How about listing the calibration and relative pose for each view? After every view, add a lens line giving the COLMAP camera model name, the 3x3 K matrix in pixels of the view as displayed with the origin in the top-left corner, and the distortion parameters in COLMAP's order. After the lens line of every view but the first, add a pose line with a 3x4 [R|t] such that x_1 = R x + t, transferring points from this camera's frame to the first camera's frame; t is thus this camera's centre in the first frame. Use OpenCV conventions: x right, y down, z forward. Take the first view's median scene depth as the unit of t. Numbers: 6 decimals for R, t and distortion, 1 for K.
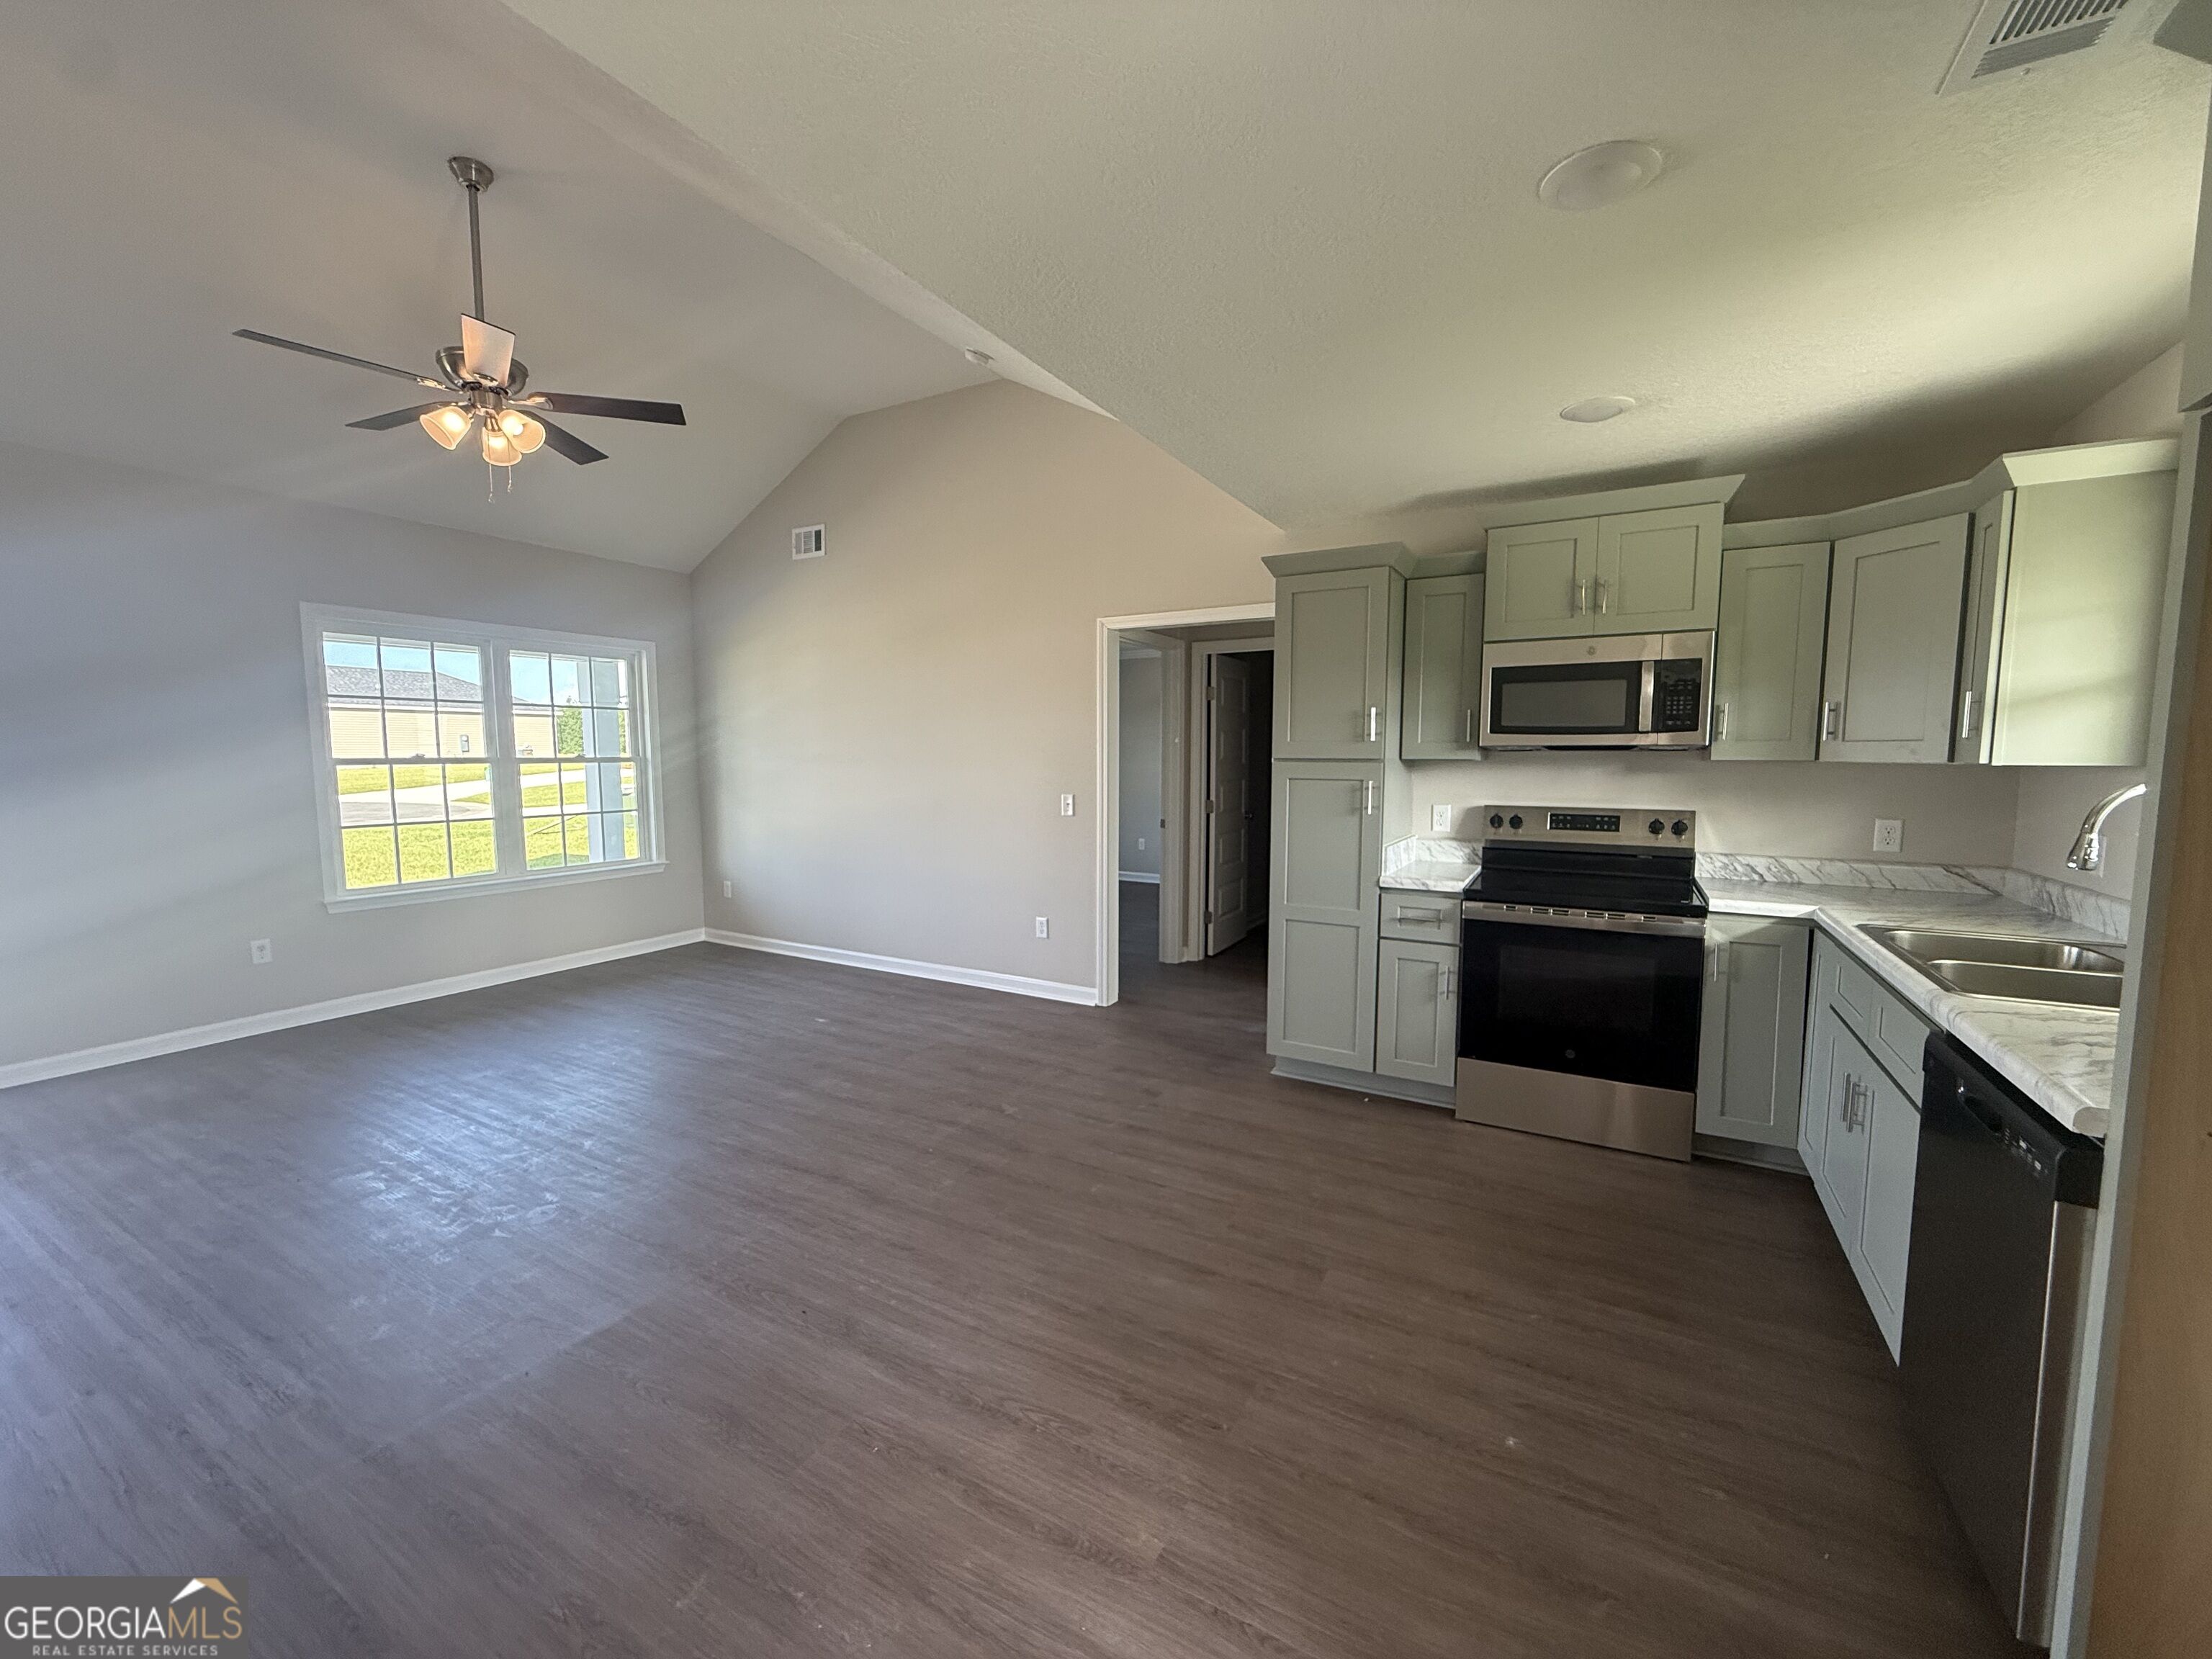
lens RADIAL K [[882.4, 0, 1101.6], [0, 882.4, 830.2], [0, 0, 1]] dist [0.001529, 0.000181]
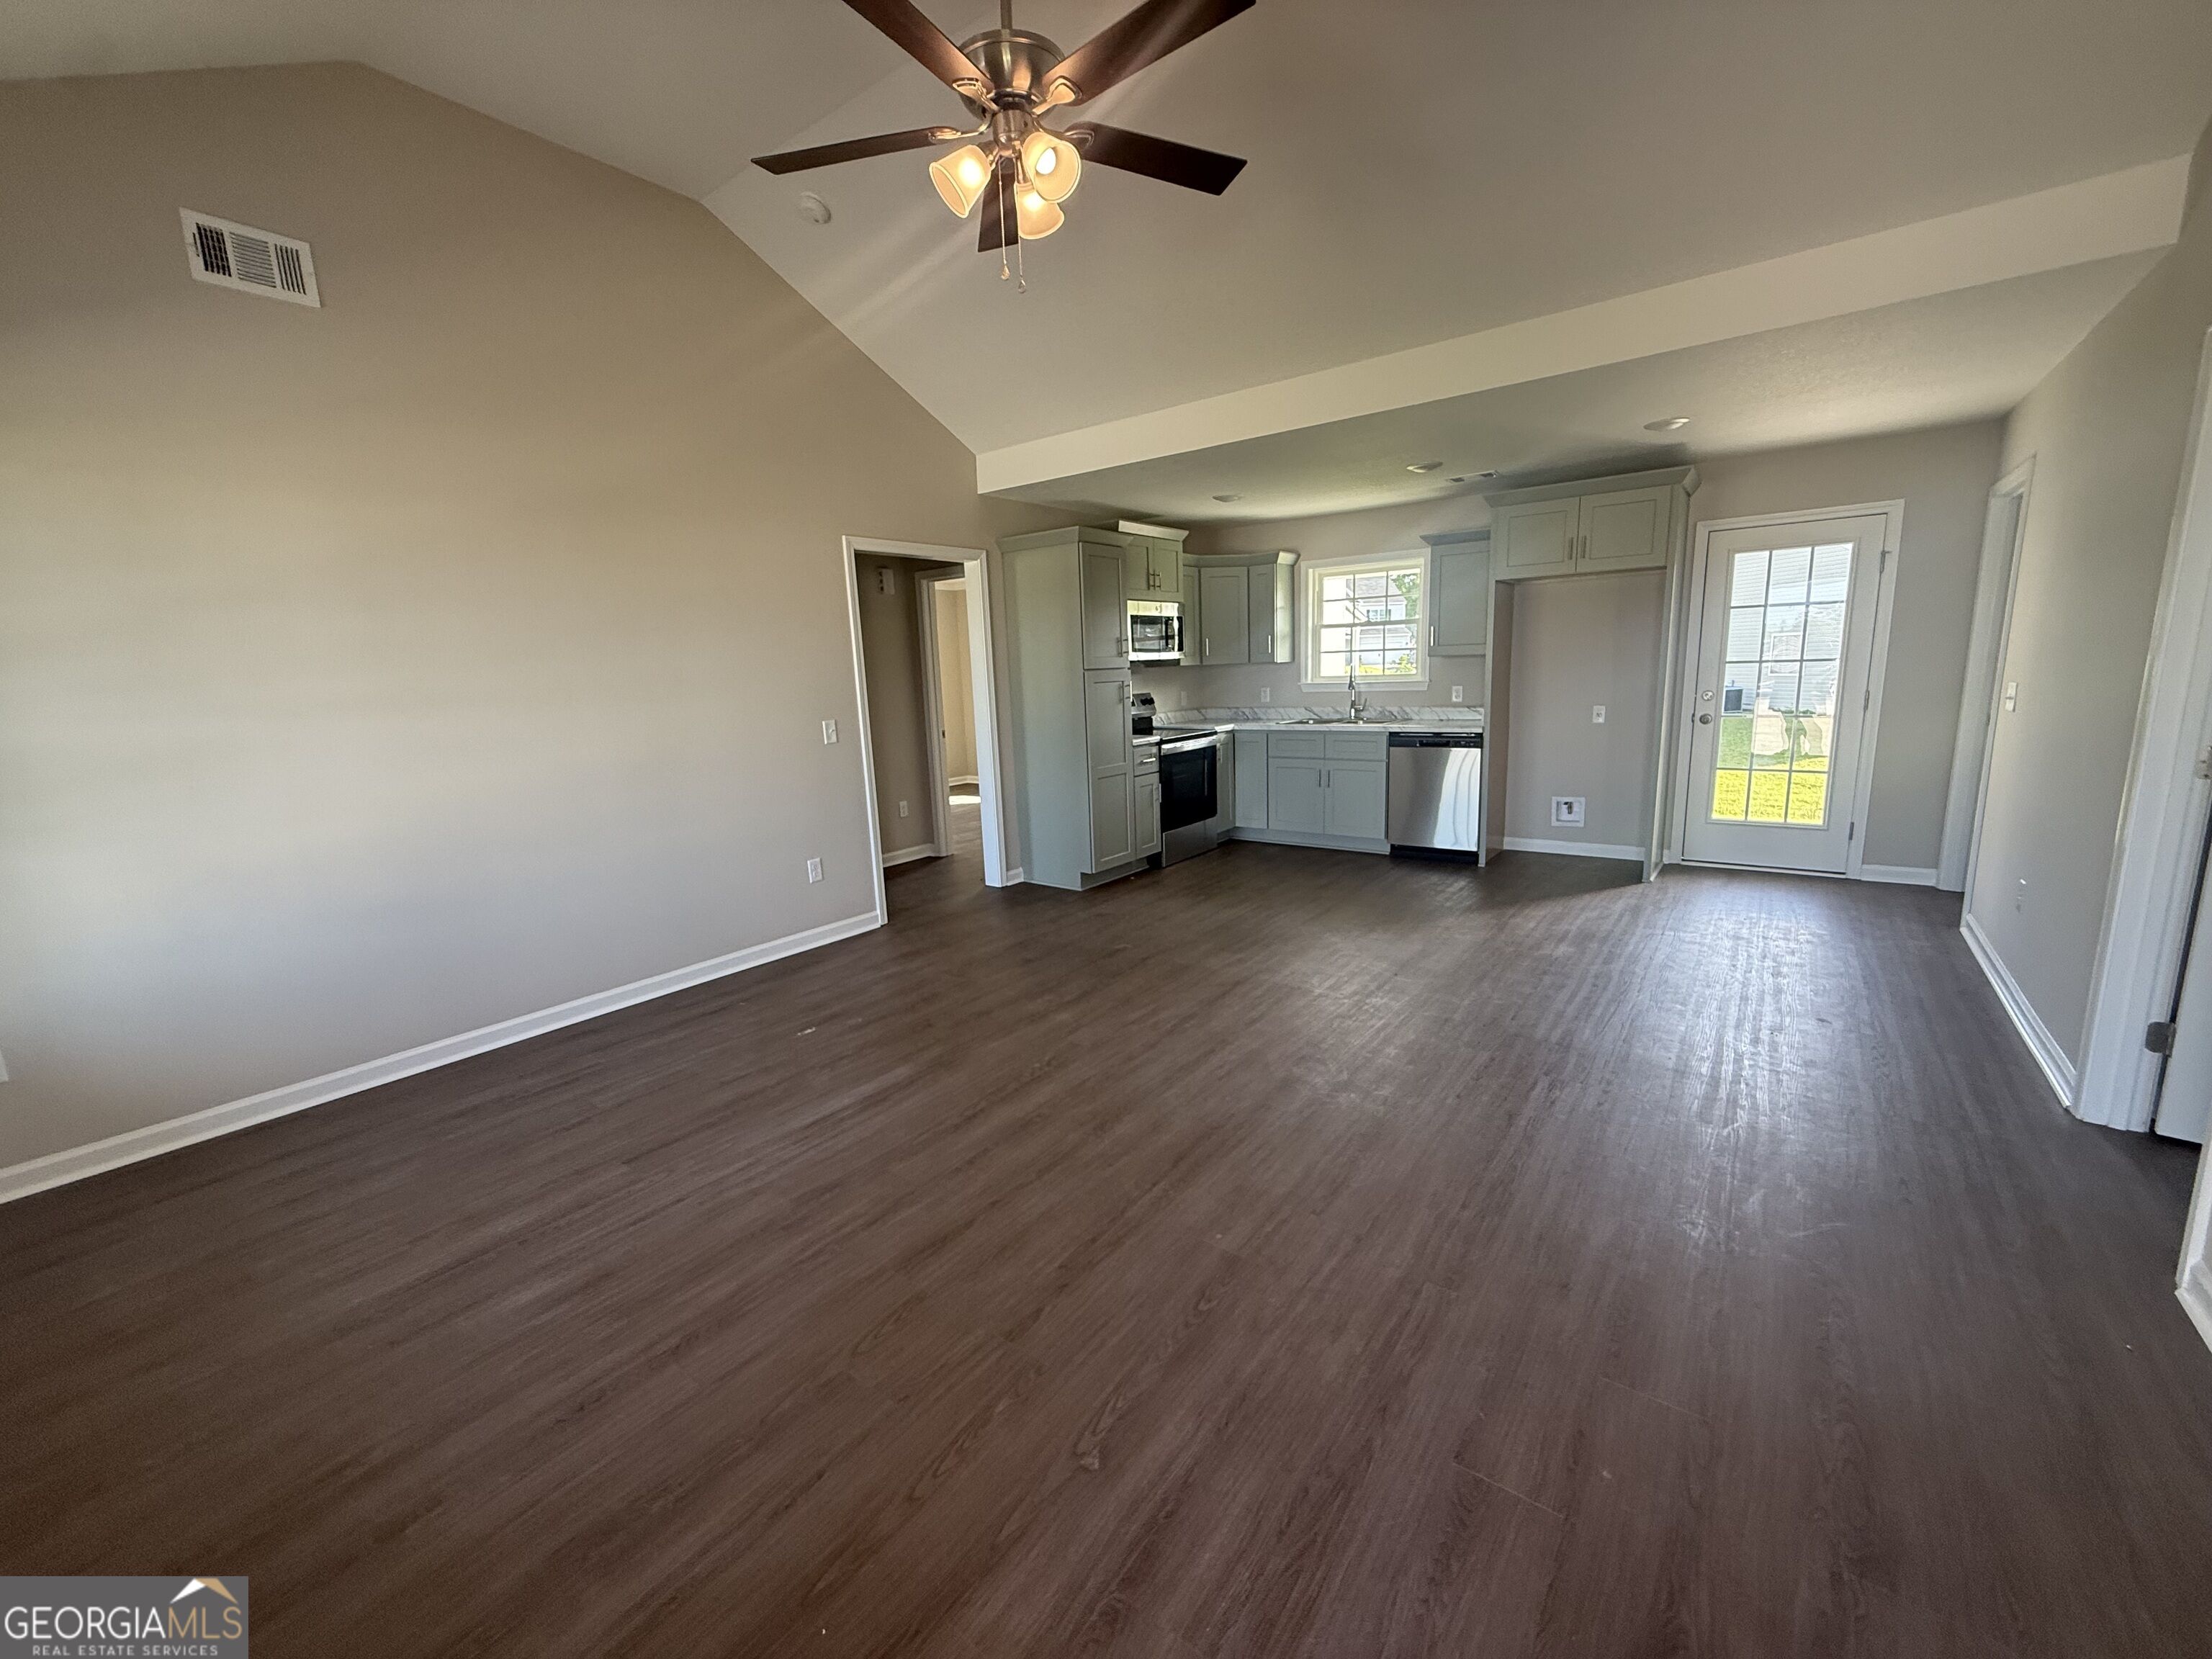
lens RADIAL K [[882.4, 0, 1101.6], [0, 882.4, 830.2], [0, 0, 1]] dist [0.001529, 0.000181]
pose [[0.129029, -0.185840, 0.974071, -1.368080], [0.128138, 0.977172, 0.169458, -0.070913], [-0.983327, 0.102950, 0.149897, 0.848426]]
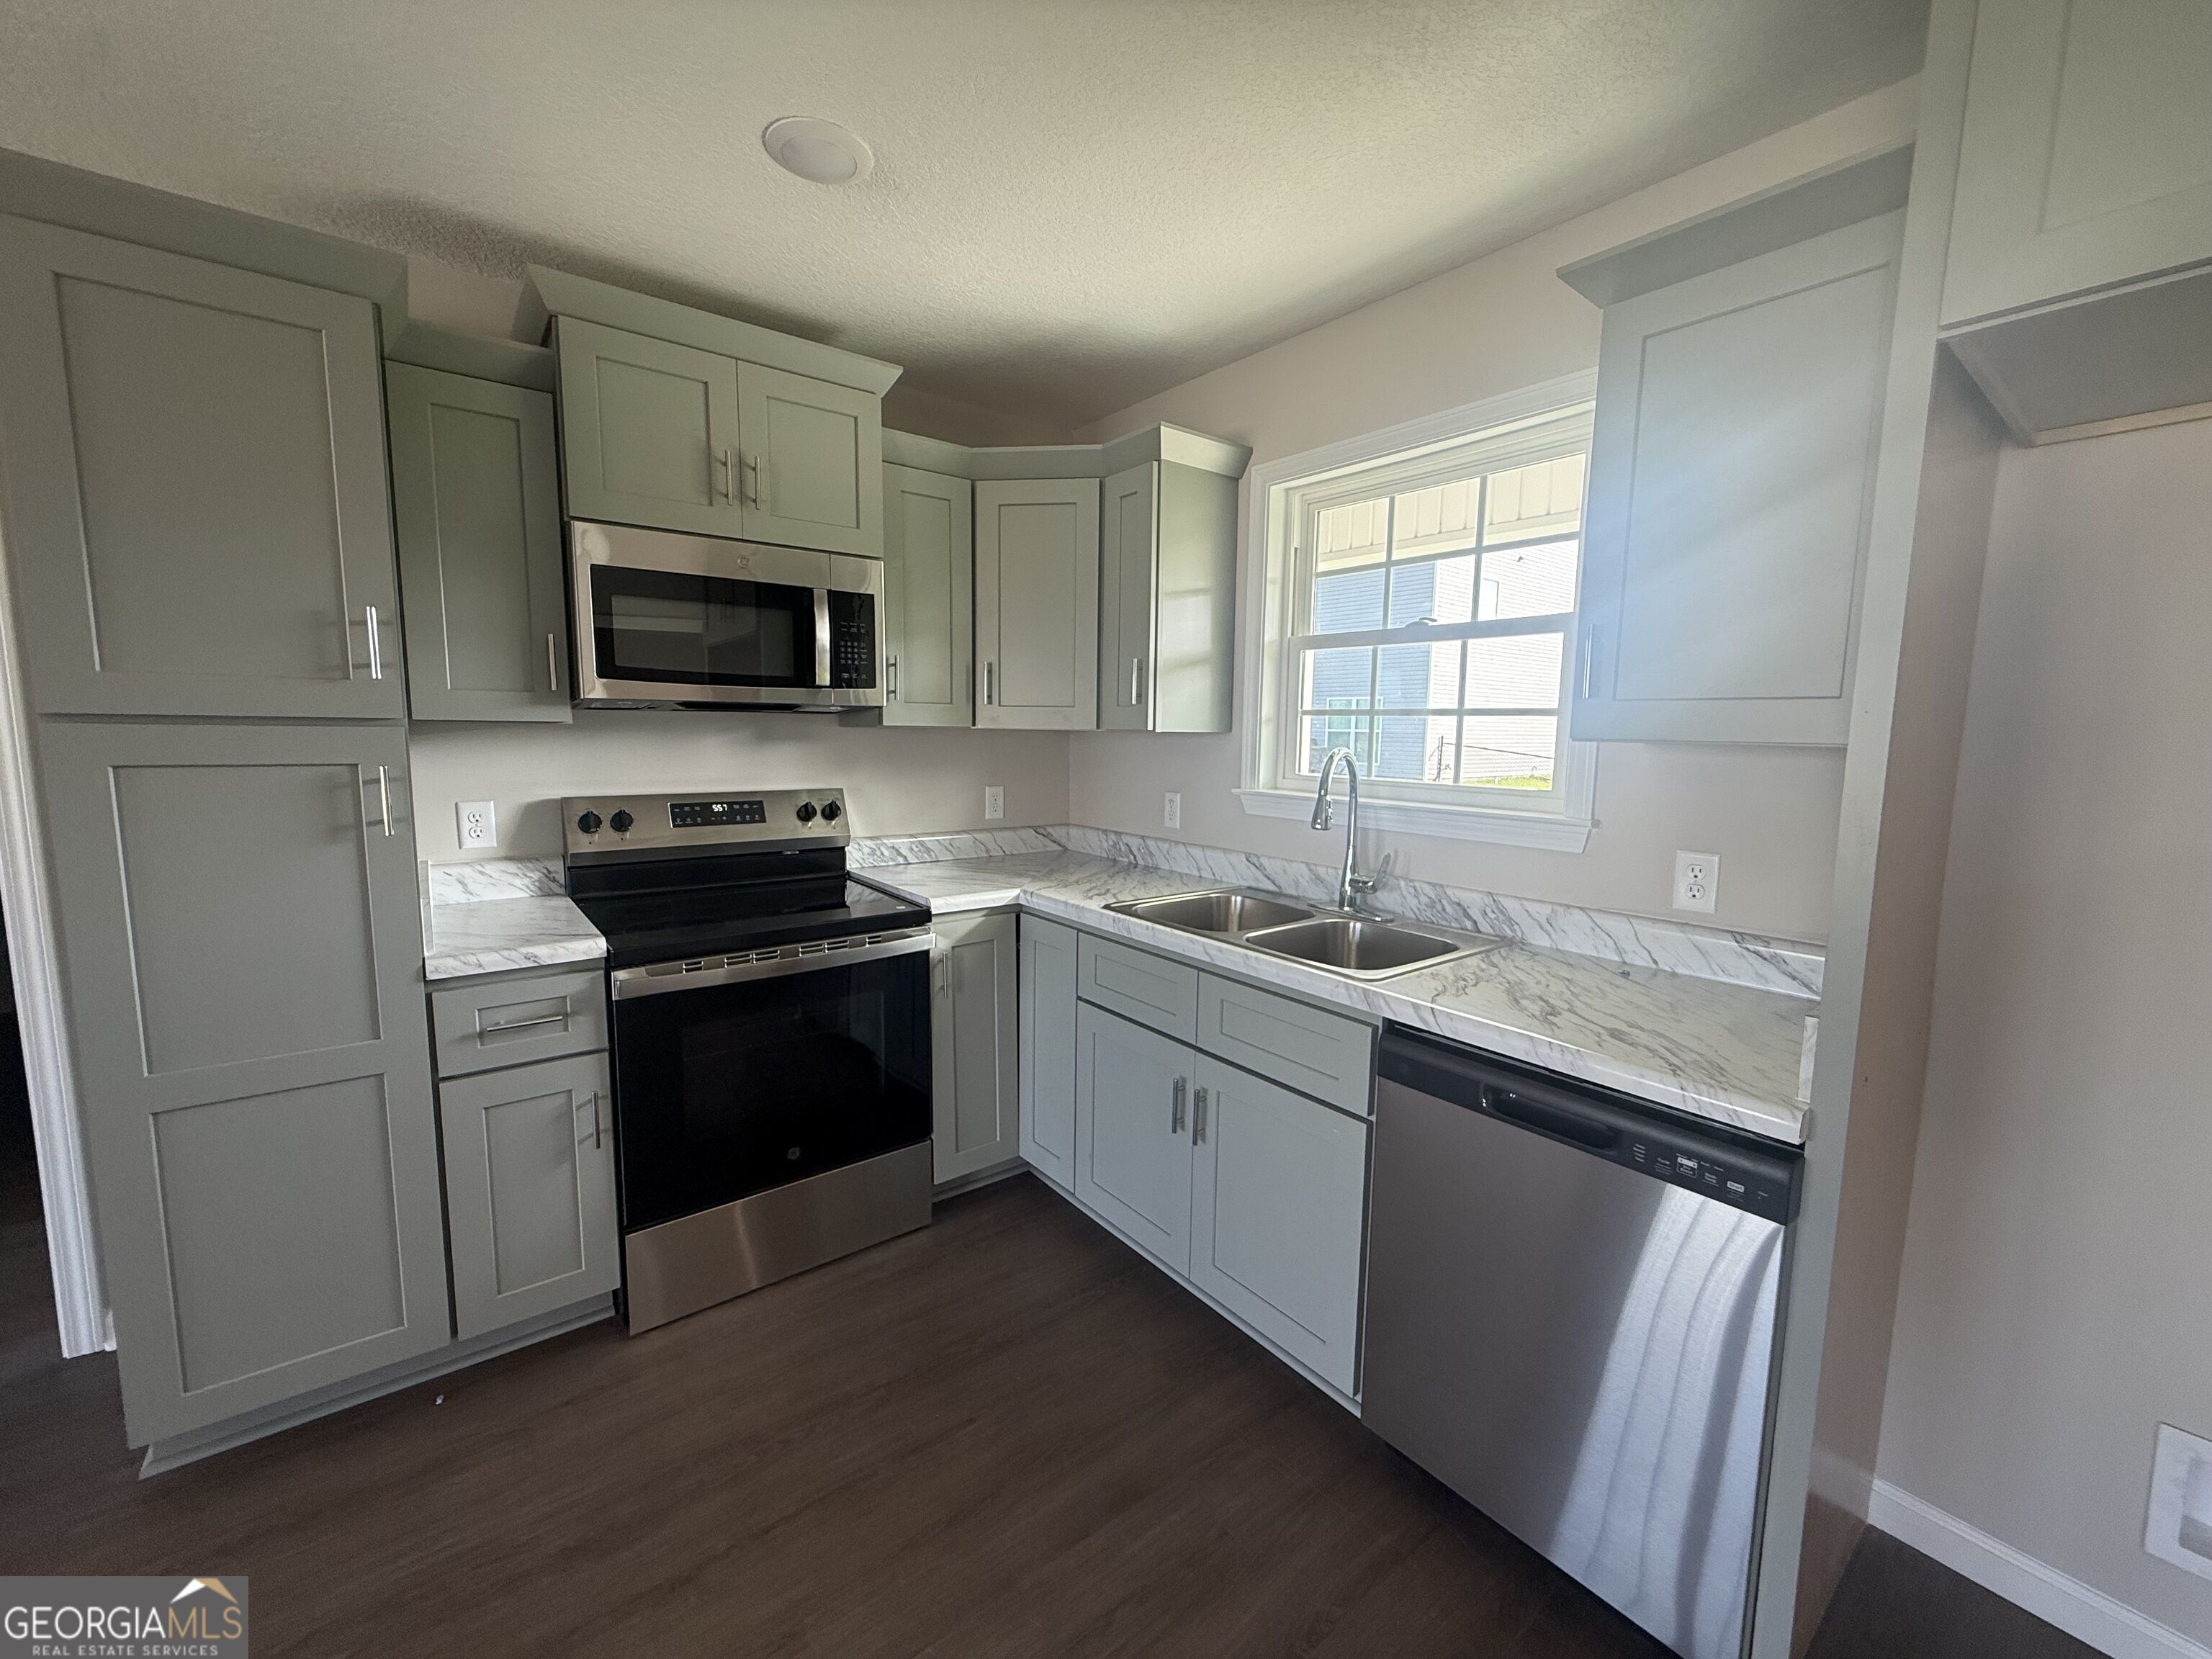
lens RADIAL K [[882.4, 0, 1101.6], [0, 882.4, 830.2], [0, 0, 1]] dist [0.001529, 0.000181]
pose [[0.381085, -0.102542, 0.918836, 0.016037], [0.068864, 0.994218, 0.082393, -0.034592], [-0.921972, 0.031876, 0.385943, 0.474915]]
